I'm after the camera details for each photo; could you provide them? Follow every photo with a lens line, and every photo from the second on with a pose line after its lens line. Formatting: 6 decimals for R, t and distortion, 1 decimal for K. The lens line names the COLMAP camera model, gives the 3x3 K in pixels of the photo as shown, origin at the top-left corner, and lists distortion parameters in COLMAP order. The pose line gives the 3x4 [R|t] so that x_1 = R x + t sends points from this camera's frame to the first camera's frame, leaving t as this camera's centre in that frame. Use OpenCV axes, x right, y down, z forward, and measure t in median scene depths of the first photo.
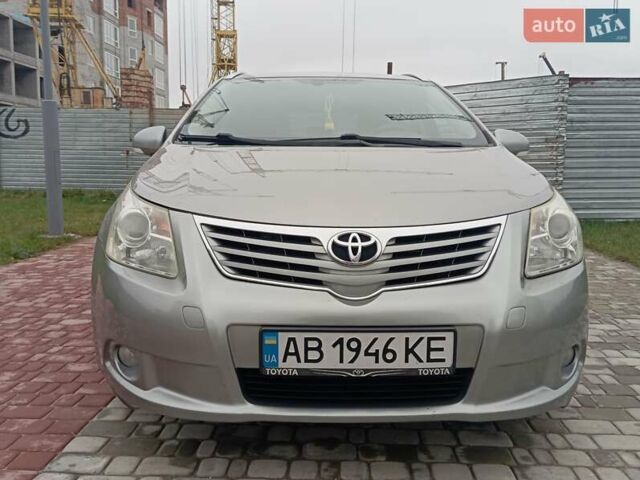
lens RADIAL K [[620.7, 0, 320.0], [0, 620.7, 240.0], [0, 0, 1]] dist [0.097319, -0.167805]
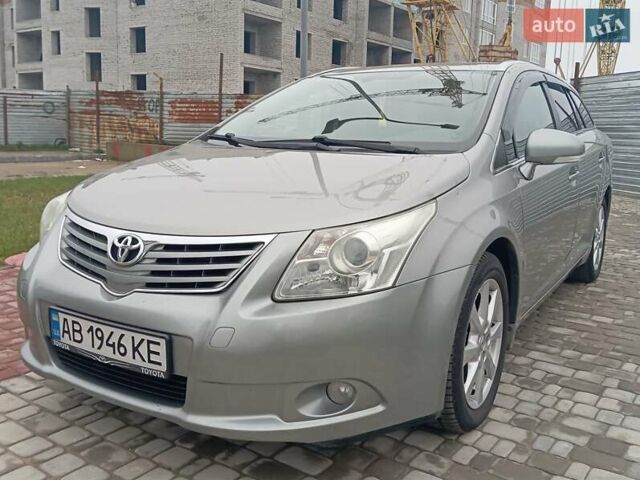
lens RADIAL K [[619.8, 0, 319.4], [0, 619.8, 235.8], [0, 0, 1]] dist [0.102913, -0.205176]
pose [[0.833300, 0.103953, -0.542959, 0.956035], [-0.086527, 0.994582, 0.057623, -0.106680], [0.546007, -0.001037, 0.837780, 0.251988]]
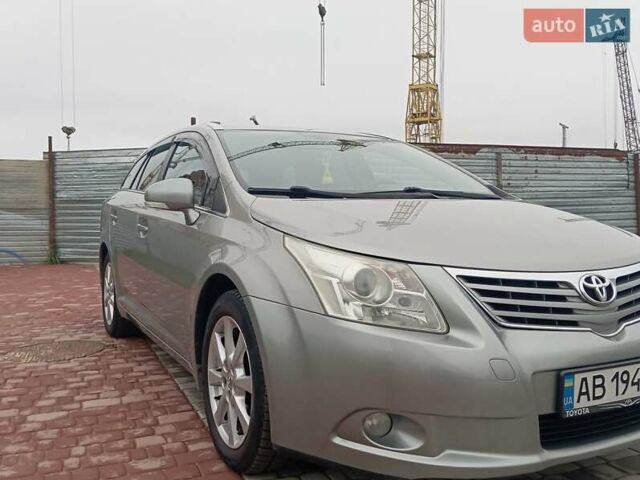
lens RADIAL K [[619.8, 0, 319.4], [0, 619.8, 235.8], [0, 0, 1]] dist [0.102913, -0.205176]
pose [[0.901545, -0.029870, 0.431653, -0.865424], [0.069646, 0.994624, -0.076635, -0.030101], [-0.427043, 0.099153, 0.898778, 0.206766]]
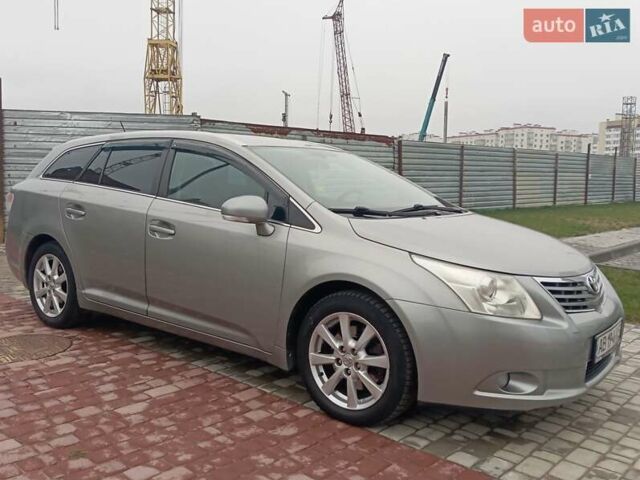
lens RADIAL K [[617.9, 0, 320.2], [0, 617.9, 233.7], [0, 0, 1]] dist [0.103590, -0.202634]
pose [[0.633211, -0.069139, 0.770885, -1.857640], [0.081902, 0.996396, 0.022089, -0.242332], [-0.769634, 0.049150, 0.636591, 0.442712]]
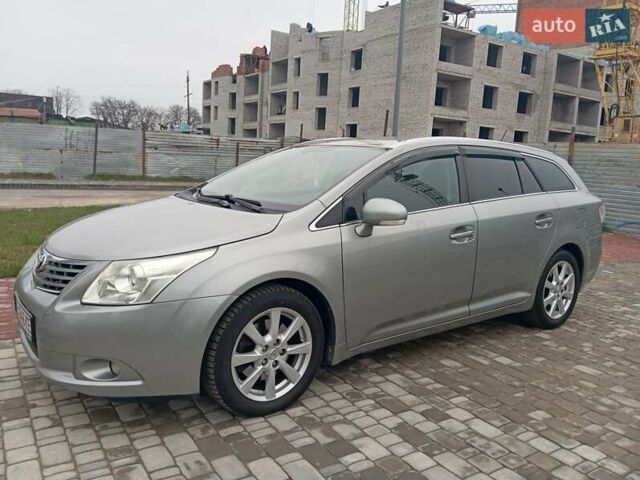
lens RADIAL K [[520.0, 0, 320.0], [0, 520.0, 240.0], [0, 0, 1]] dist [0.093835, -0.179712]
pose [[0.576731, 0.143965, -0.804149, 1.864440], [-0.146638, 0.986605, 0.071462, -0.303465], [0.803666, 0.076705, 0.590117, 0.784630]]
